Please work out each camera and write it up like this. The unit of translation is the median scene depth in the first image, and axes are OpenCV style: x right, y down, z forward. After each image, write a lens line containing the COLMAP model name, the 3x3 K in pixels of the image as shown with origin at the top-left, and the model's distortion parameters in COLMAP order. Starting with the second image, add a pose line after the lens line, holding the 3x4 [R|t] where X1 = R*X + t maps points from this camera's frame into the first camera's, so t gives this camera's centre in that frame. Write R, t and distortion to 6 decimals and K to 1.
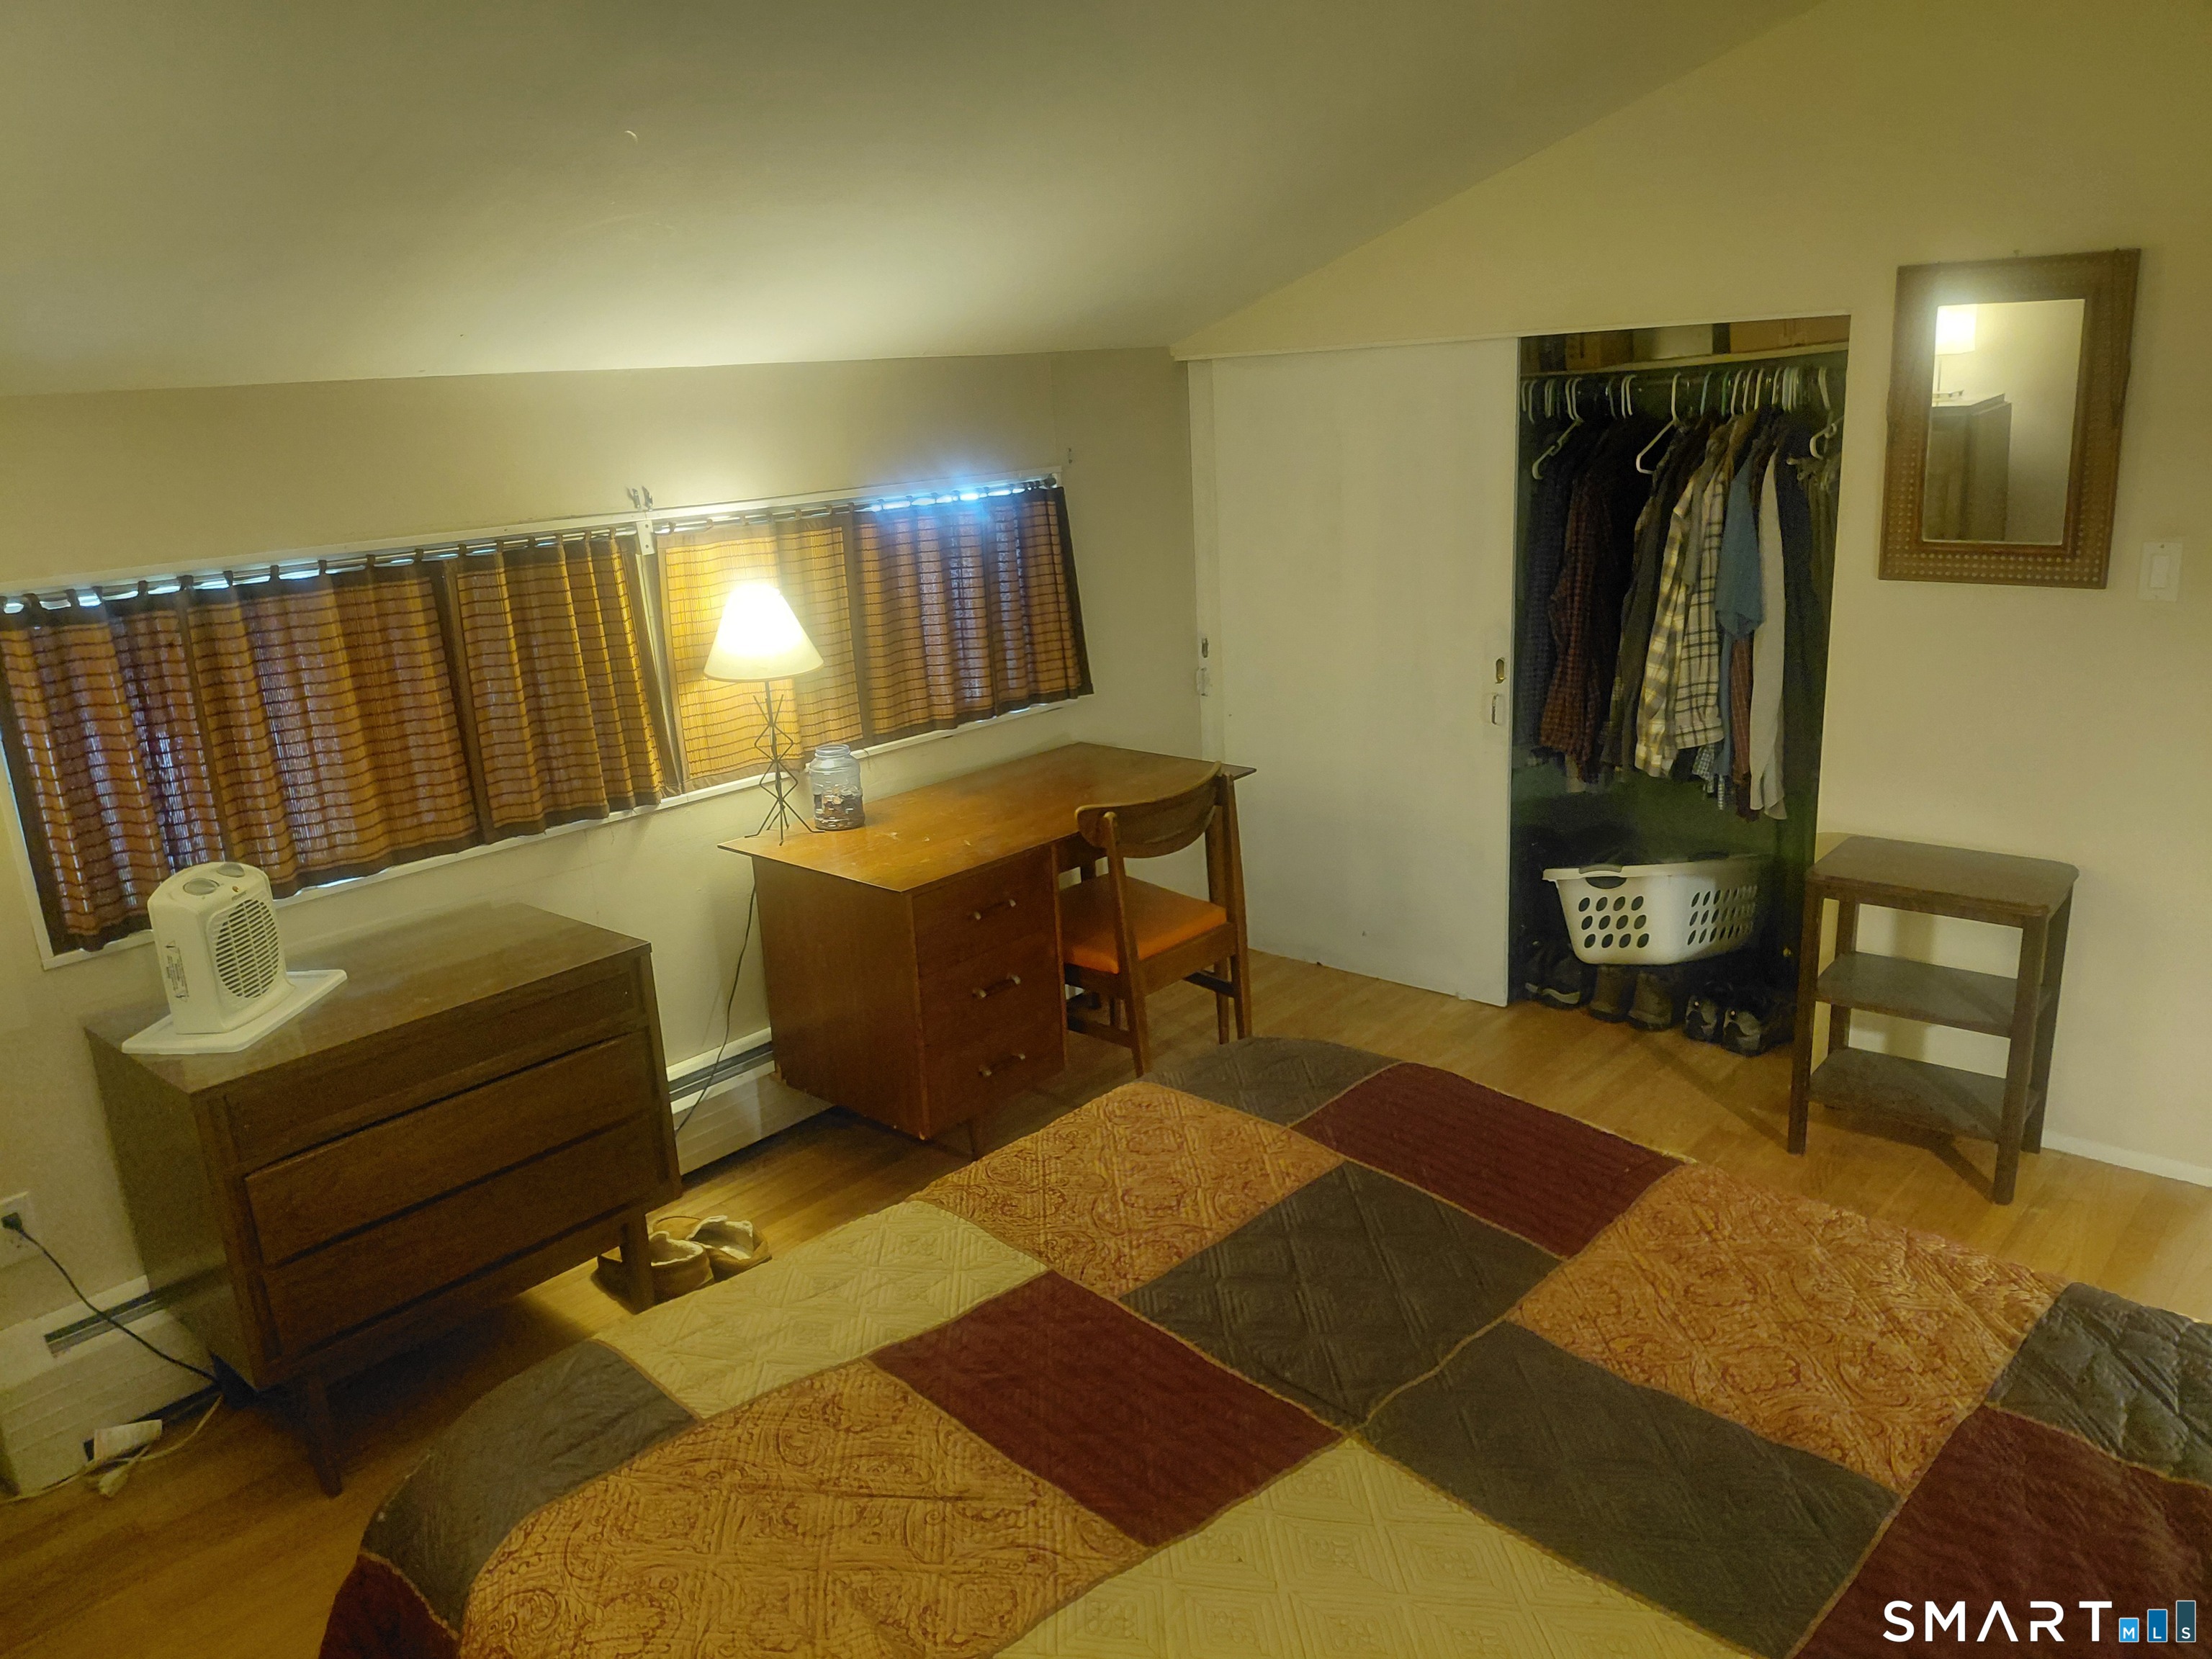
lens RADIAL K [[1625.2, 0, 1106.0], [0, 1625.2, 829.5], [0, 0, 1]] dist [-0.002046, -0.001147]
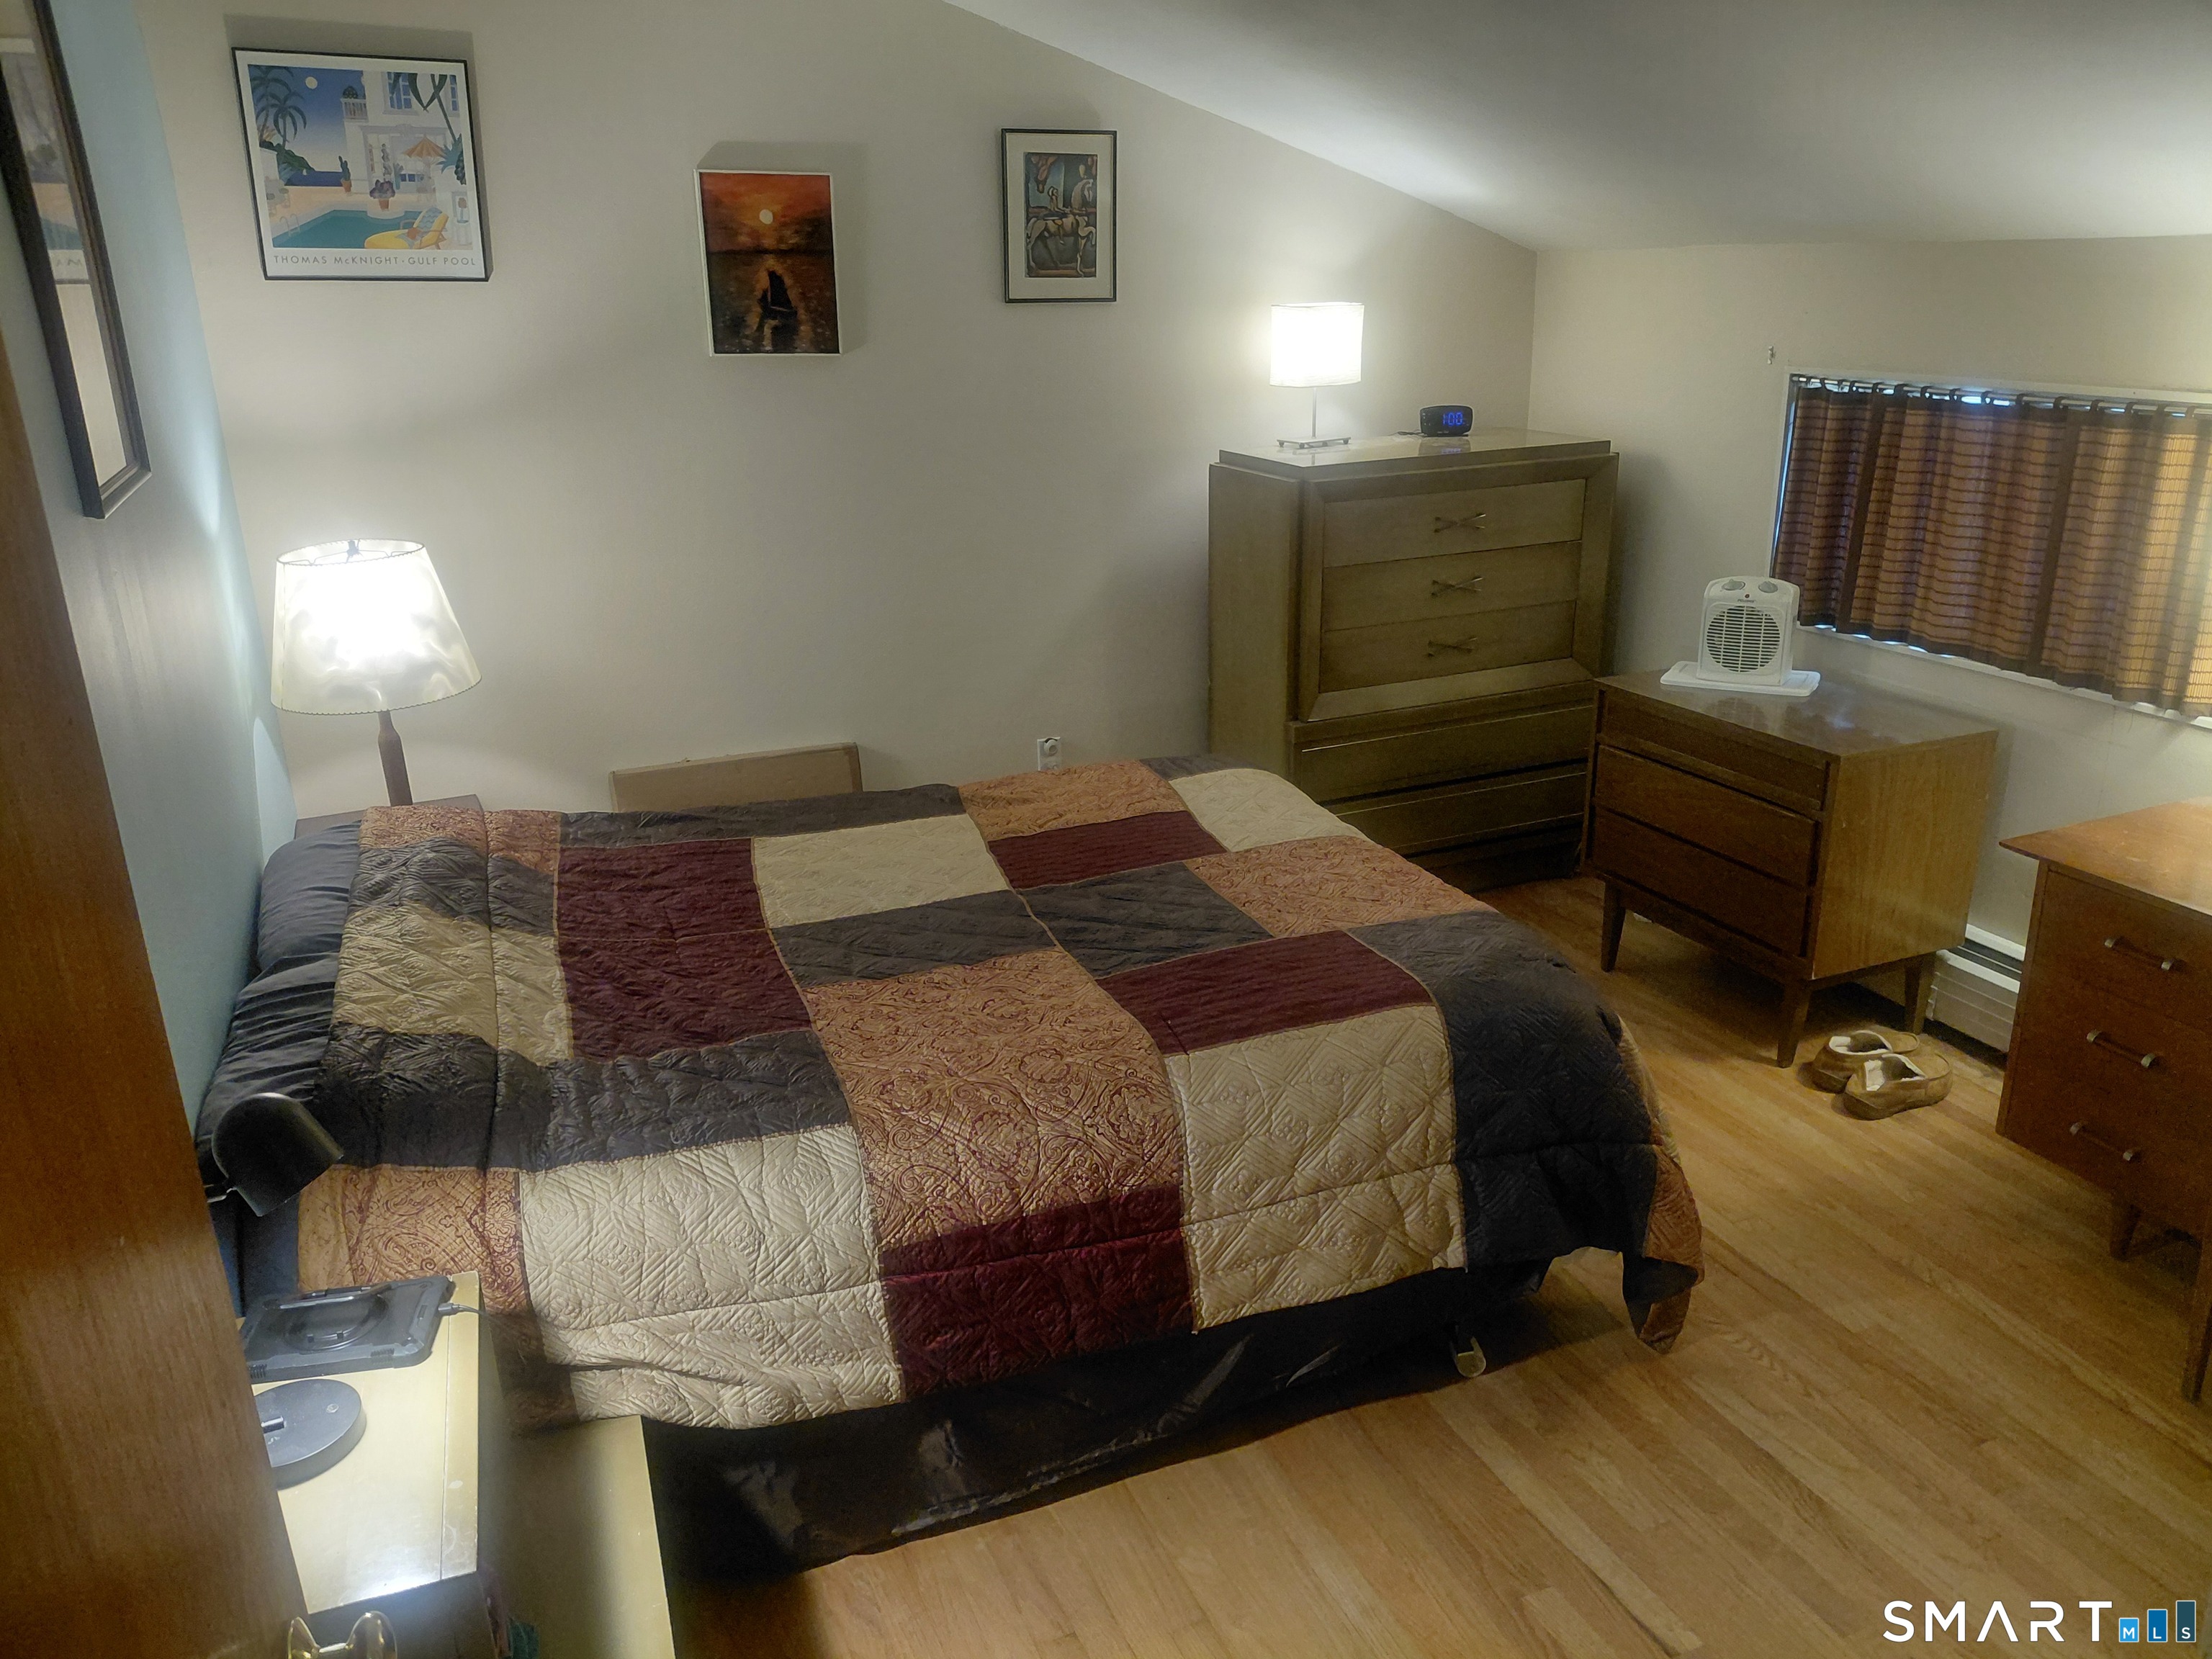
lens RADIAL K [[1614.6, 0, 1106.0], [0, 1614.6, 829.5], [0, 0, 1]] dist [-0.067290, -0.002540]
pose [[-0.408102, 0.355375, -0.840929, 0.837521], [-0.192883, 0.866768, 0.459901, -0.281843], [0.892328, 0.349887, -0.285184, 0.829630]]
